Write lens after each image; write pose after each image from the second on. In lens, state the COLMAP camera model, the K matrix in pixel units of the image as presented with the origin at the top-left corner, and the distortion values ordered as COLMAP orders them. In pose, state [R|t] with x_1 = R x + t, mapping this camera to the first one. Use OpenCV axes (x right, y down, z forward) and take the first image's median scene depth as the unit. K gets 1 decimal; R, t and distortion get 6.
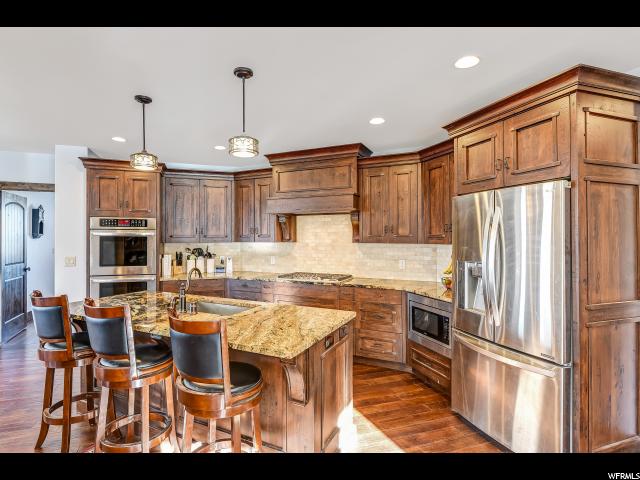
lens RADIAL K [[318.1, 0, 297.7], [0, 318.1, 238.8], [0, 0, 1]] dist [-0.000293, 0.000758]
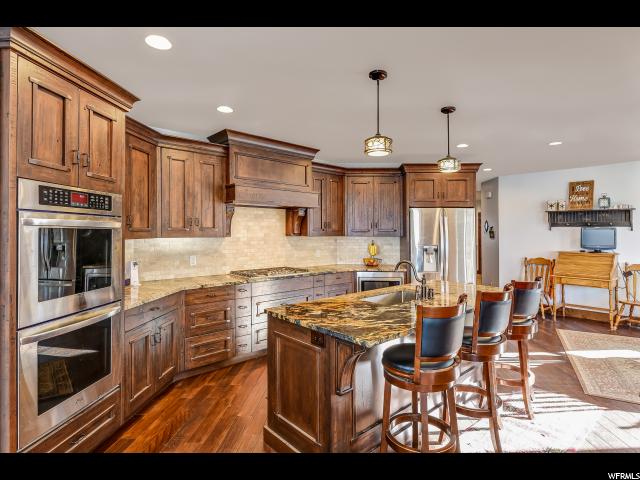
lens RADIAL K [[343.8, 0, 320.0], [0, 343.8, 240.0], [0, 0, 1]] dist [-0.000782, -0.000225]
pose [[0.377803, -0.022164, 0.925621, -0.842969], [-0.001761, 0.999694, 0.024656, -0.003969], [-0.925884, -0.010945, 0.377649, 0.463219]]
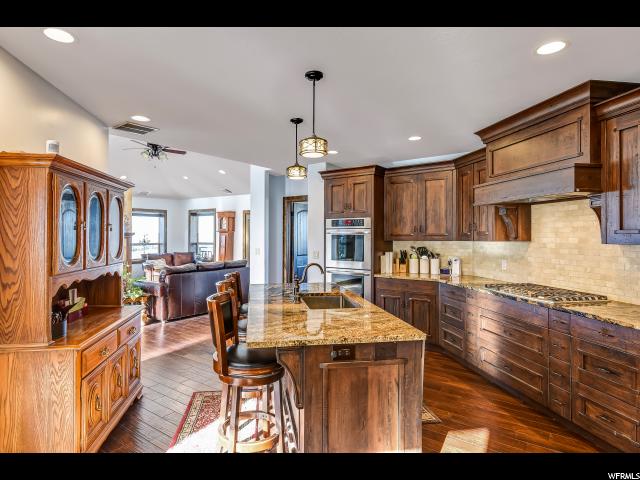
lens RADIAL K [[343.8, 0, 320.0], [0, 343.8, 240.0], [0, 0, 1]] dist [-0.000782, -0.000225]
pose [[0.611028, 0.007684, -0.791571, 0.354477], [-0.001840, 0.999964, 0.008287, 0.001225], [0.791607, -0.003607, 0.611021, 0.161351]]
